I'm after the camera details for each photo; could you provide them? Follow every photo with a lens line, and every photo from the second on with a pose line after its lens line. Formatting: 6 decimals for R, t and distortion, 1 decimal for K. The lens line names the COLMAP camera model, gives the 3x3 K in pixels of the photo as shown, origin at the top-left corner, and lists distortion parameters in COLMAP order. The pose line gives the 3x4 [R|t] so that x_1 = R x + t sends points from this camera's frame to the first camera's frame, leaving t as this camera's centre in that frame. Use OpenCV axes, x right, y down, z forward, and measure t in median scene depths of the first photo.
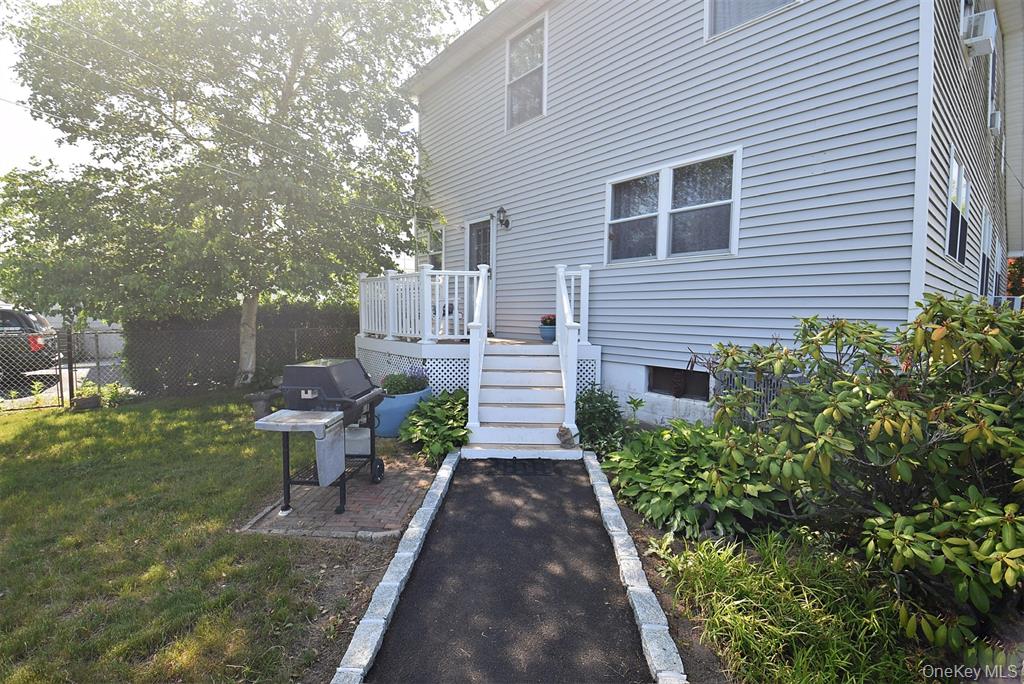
lens RADIAL K [[456.0, 0, 513.5], [0, 456.0, 339.4], [0, 0, 1]] dist [0.017508, -0.006072]
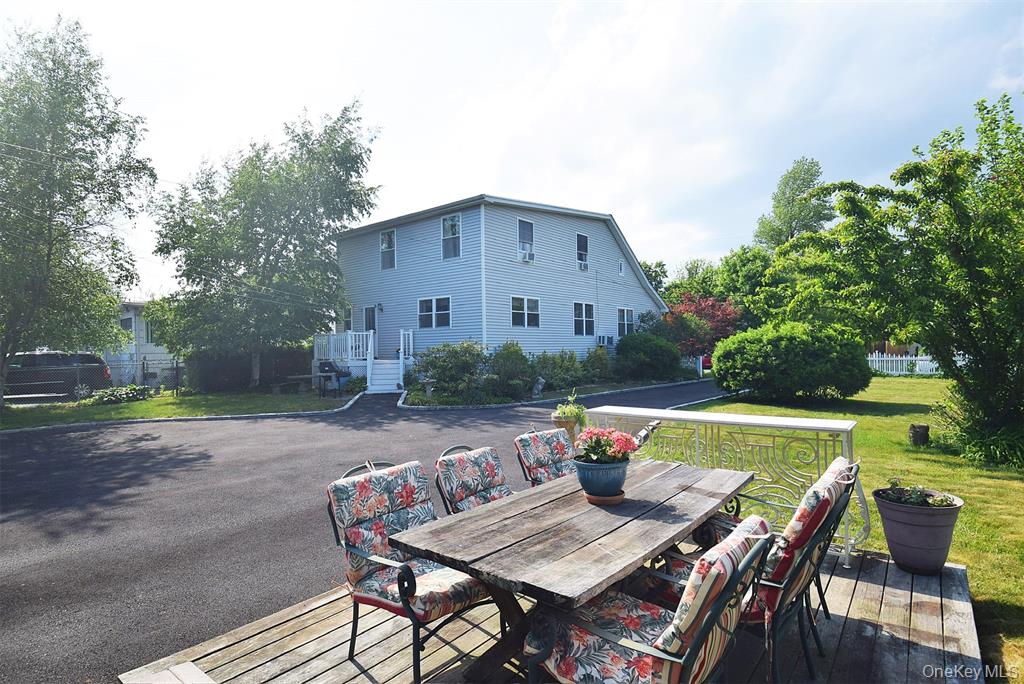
lens RADIAL K [[525.7, 0, 509.7], [0, 525.7, 341.1], [0, 0, 1]] dist [0.001711, -0.000256]
pose [[0.982743, -0.023105, 0.183526, 0.160743], [0.037461, 0.996469, -0.075146, 0.159287], [-0.181142, 0.080724, 0.980138, -2.142354]]
